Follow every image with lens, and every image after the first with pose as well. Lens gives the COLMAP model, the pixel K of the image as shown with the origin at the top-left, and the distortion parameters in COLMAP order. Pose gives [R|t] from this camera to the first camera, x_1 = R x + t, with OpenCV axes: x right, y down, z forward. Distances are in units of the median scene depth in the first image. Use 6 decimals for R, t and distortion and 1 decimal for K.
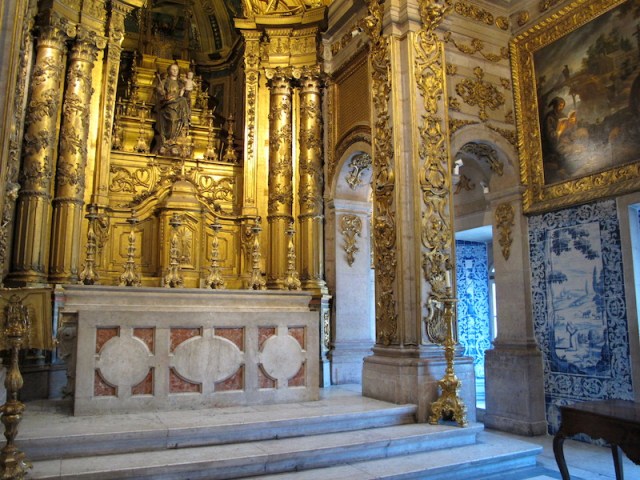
lens RADIAL K [[527.8, 0, 320.4], [0, 527.8, 237.3], [0, 0, 1]] dist [-0.103215, -0.001771]
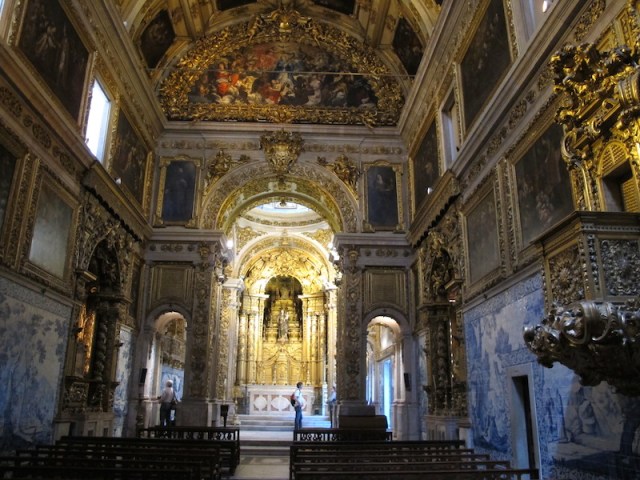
lens RADIAL K [[527.8, 0, 319.4], [0, 527.8, 242.1], [0, 0, 1]] dist [-0.103215, -0.001771]
pose [[0.921084, -0.104160, -0.375174, 1.467281], [0.045805, 0.985850, -0.161248, -0.283850], [0.386661, 0.131338, 0.912822, -2.348673]]
